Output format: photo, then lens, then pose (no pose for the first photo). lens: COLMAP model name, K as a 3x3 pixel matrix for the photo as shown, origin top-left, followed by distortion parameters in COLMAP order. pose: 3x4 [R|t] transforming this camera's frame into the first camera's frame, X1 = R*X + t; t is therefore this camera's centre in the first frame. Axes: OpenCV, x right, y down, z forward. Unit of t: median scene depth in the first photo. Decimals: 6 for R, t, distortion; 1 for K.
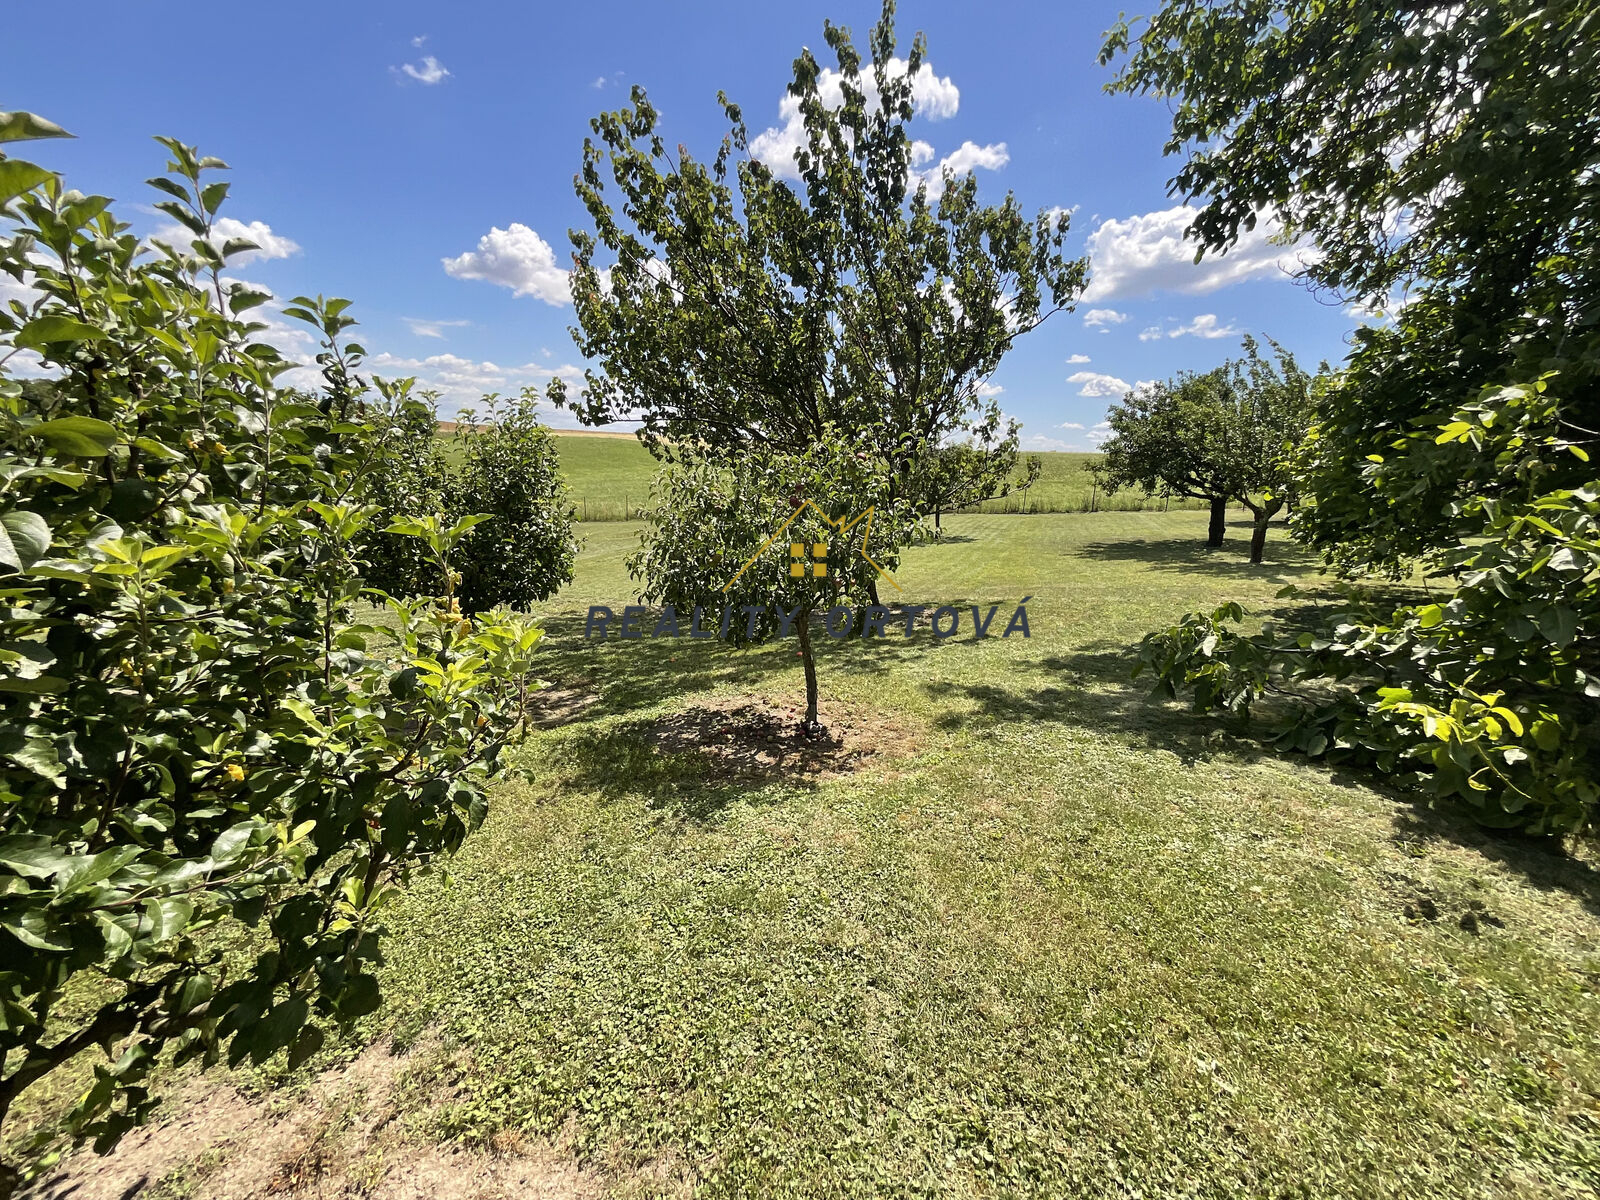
lens RADIAL K [[641.6, 0, 800.0], [0, 641.6, 600.0], [0, 0, 1]] dist [-0.001150, 0.000262]
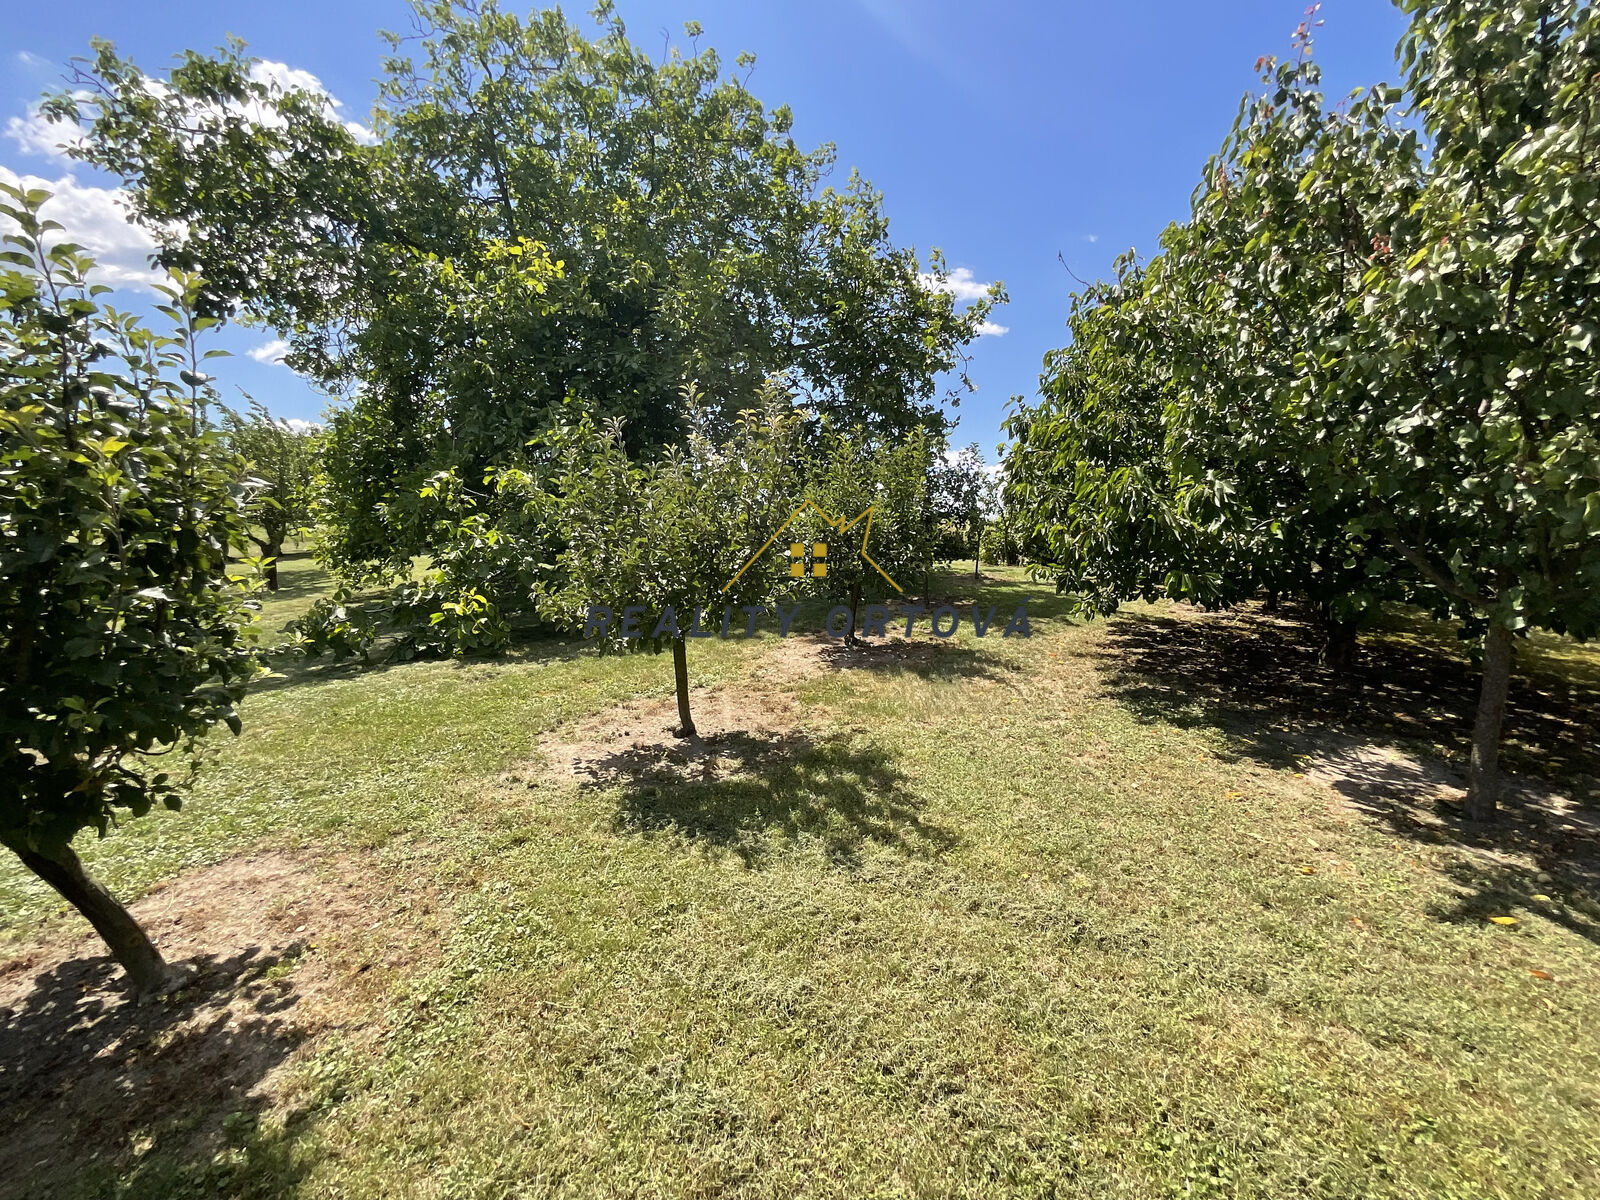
lens RADIAL K [[641.6, 0, 800.0], [0, 641.6, 600.0], [0, 0, 1]] dist [-0.001150, 0.000262]
pose [[0.207529, -0.134996, 0.968869, -0.780387], [0.184845, 0.978001, 0.096675, 0.103306], [-0.960606, 0.159027, 0.227917, -0.573097]]
